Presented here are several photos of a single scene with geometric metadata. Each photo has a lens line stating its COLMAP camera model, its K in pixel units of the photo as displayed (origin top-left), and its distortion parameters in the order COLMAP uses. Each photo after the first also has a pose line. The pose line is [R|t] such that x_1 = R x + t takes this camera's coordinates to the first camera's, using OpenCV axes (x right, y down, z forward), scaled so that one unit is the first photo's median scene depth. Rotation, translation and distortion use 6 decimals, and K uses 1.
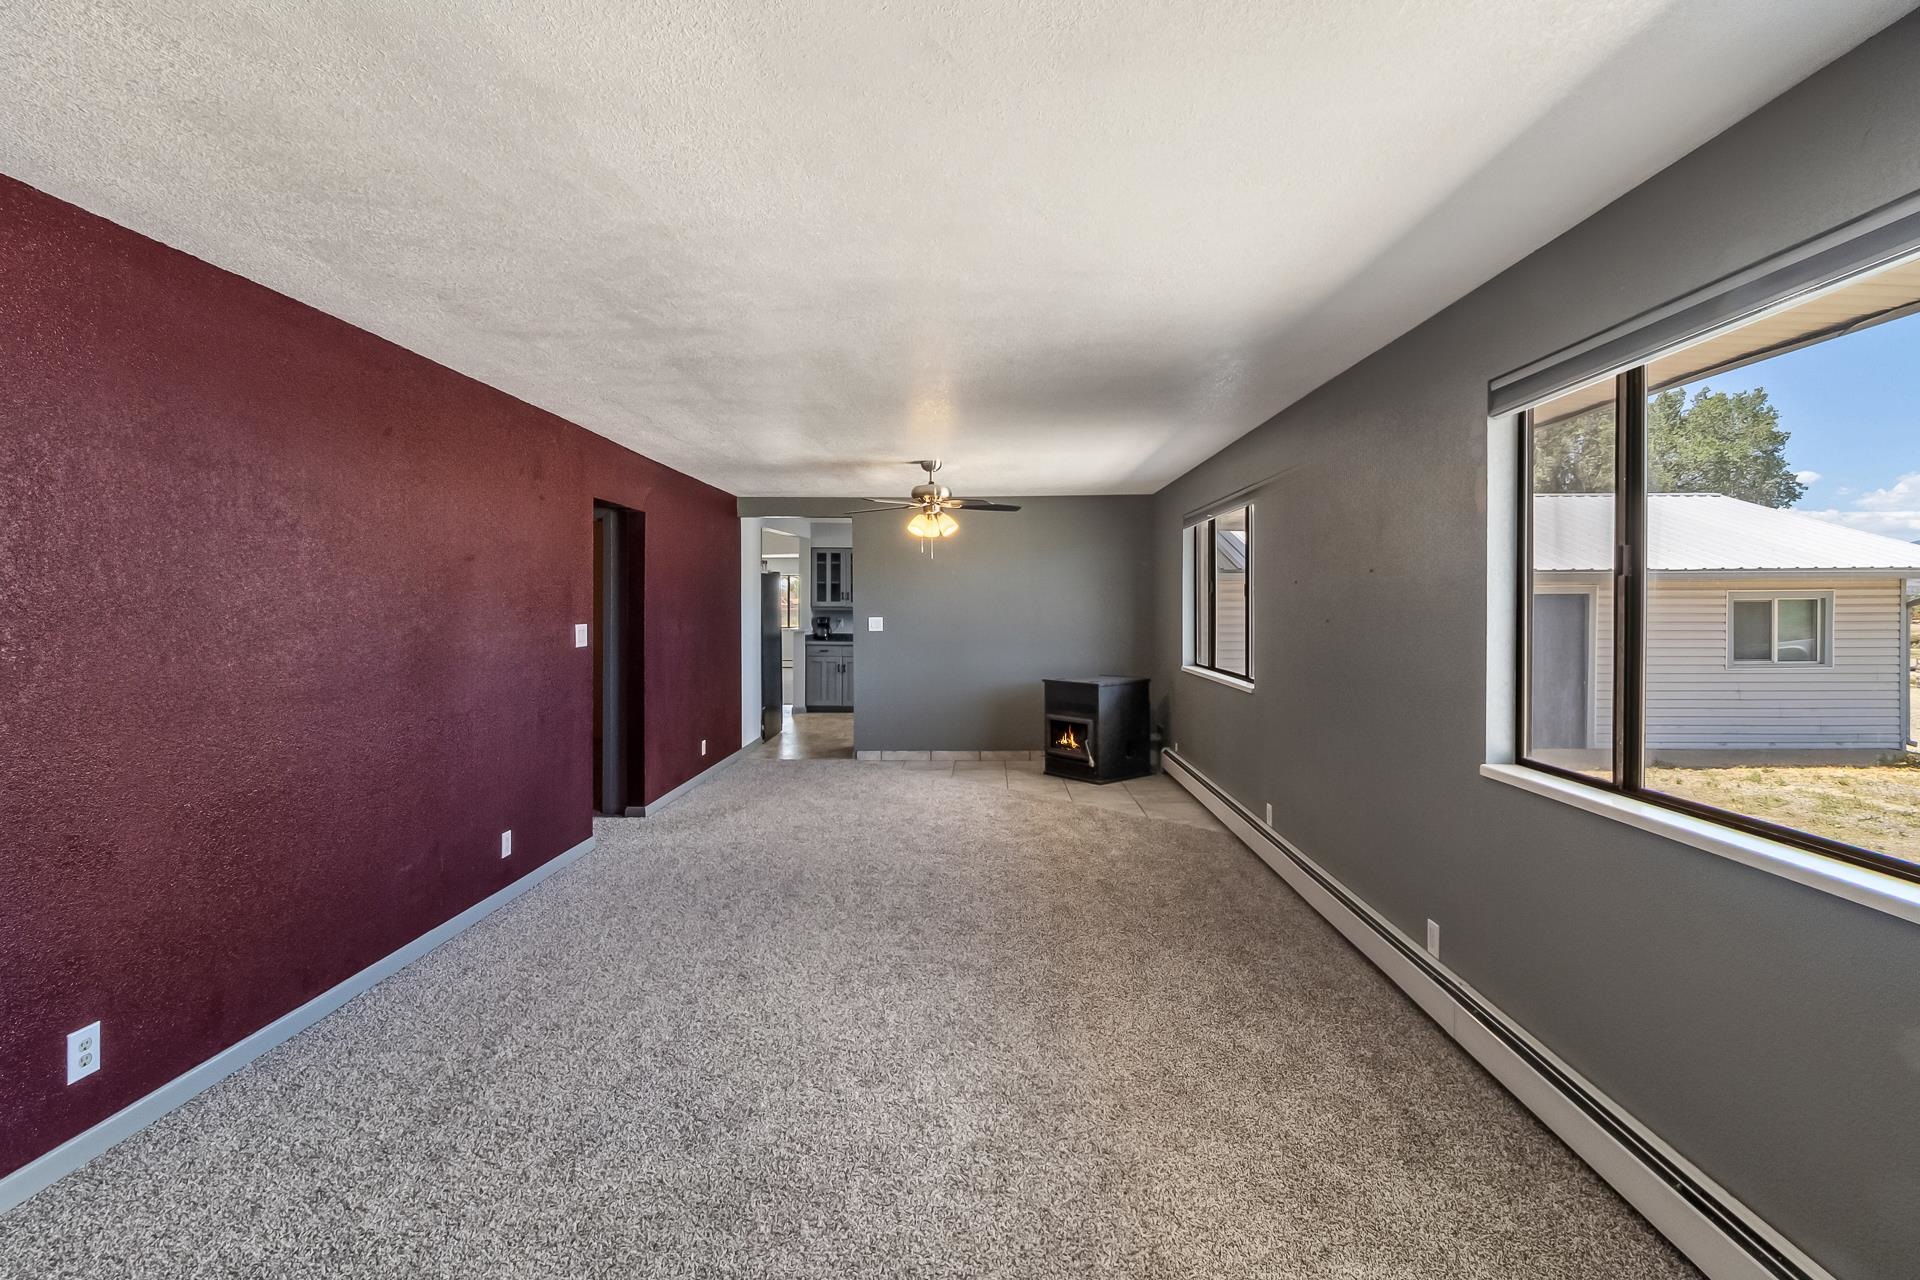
lens RADIAL K [[890.3, 0, 964.3], [0, 890.3, 630.9], [0, 0, 1]] dist [-0.001853, 0.000519]
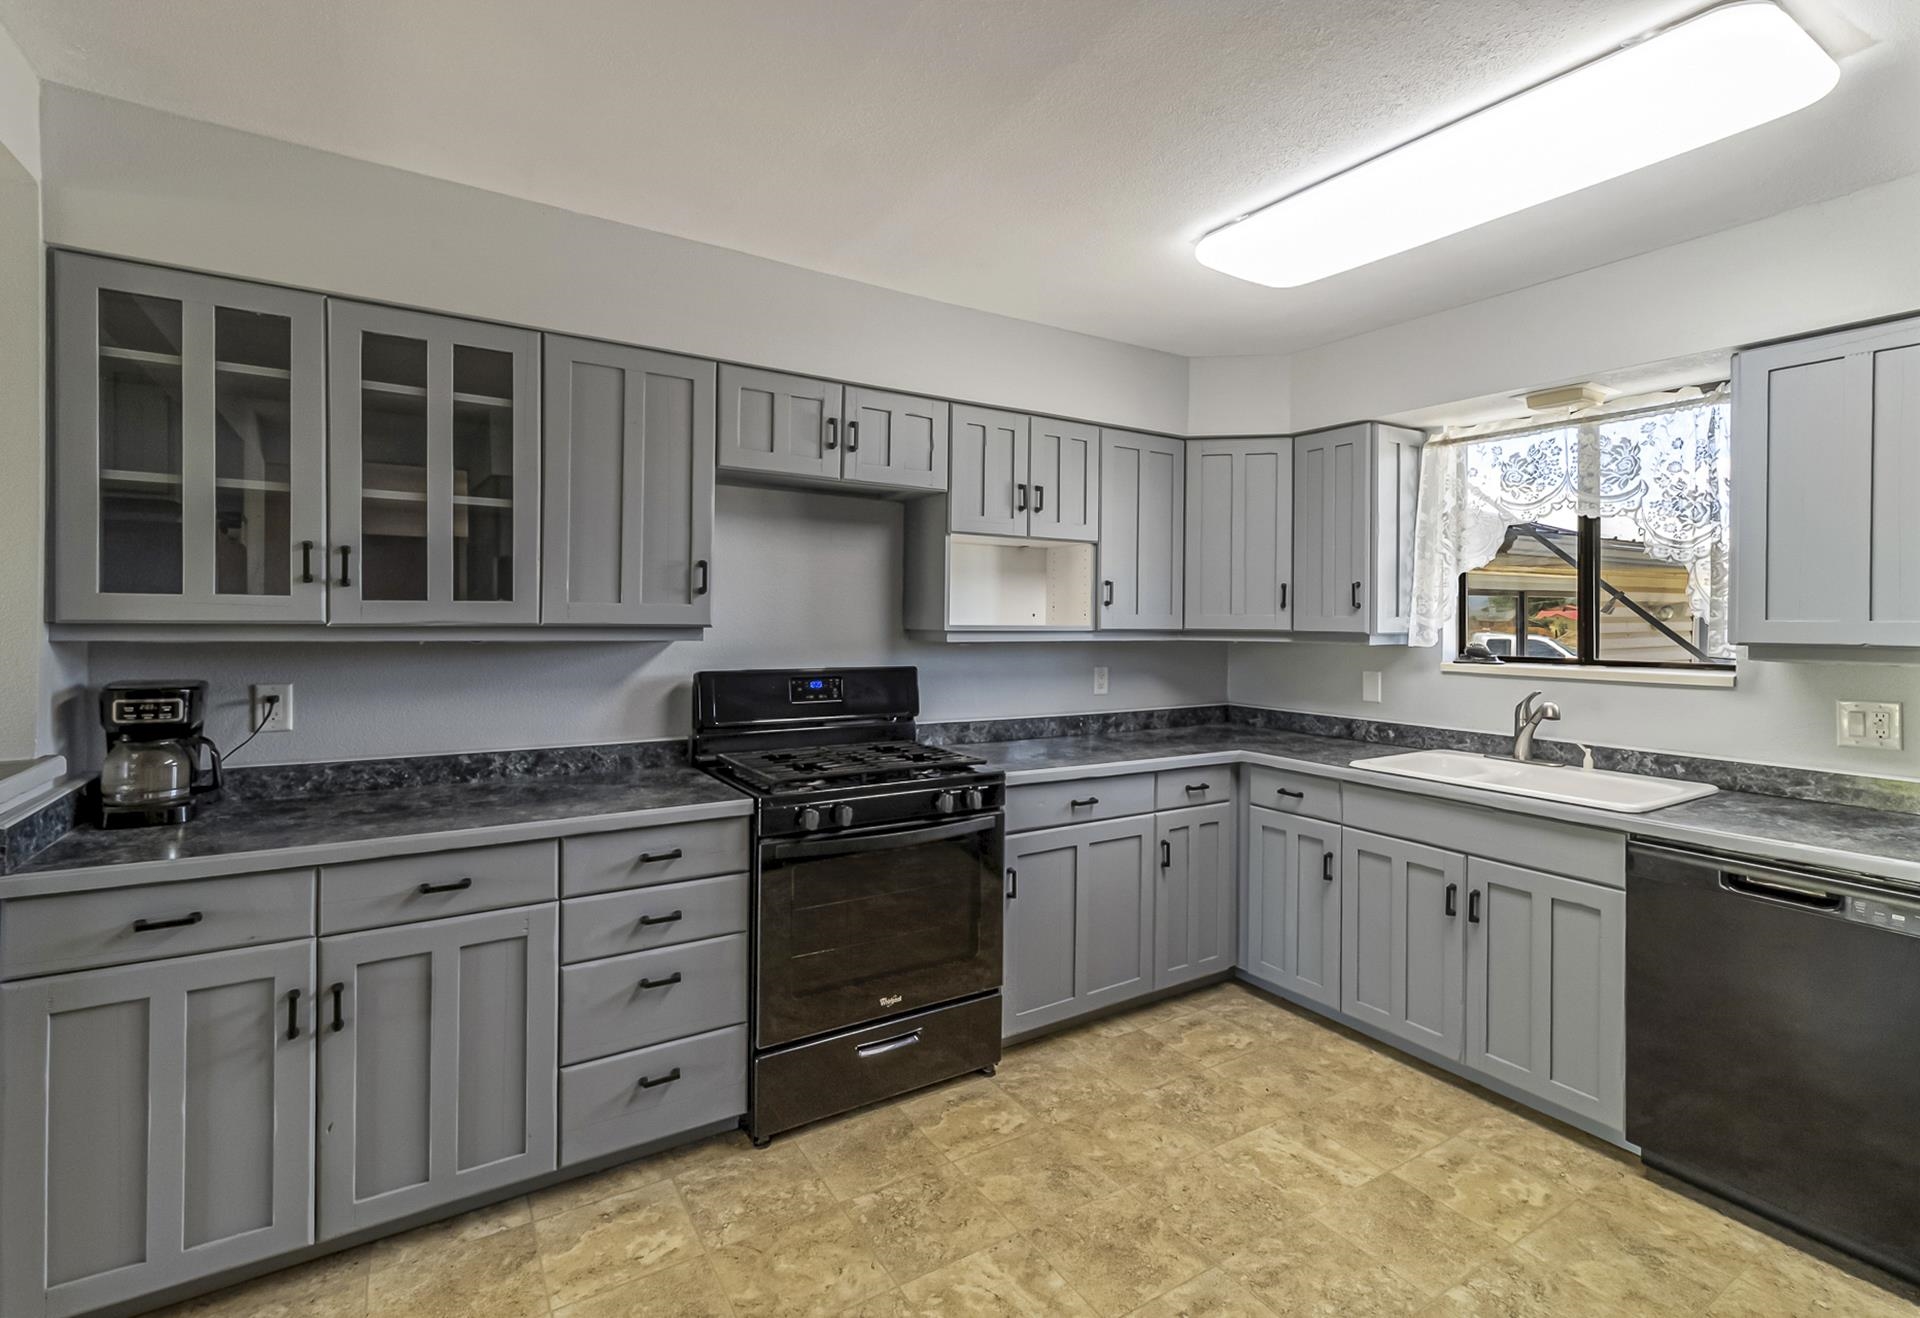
lens RADIAL K [[909.6, 0, 1026.5], [0, 909.6, 626.3], [0, 0, 1]] dist [0.002384, 0.000755]
pose [[0.816569, 0.001016, 0.577246, -0.219383], [-0.001489, 0.999999, 0.000346, -0.047660], [-0.577245, -0.001142, 0.816570, 1.359502]]
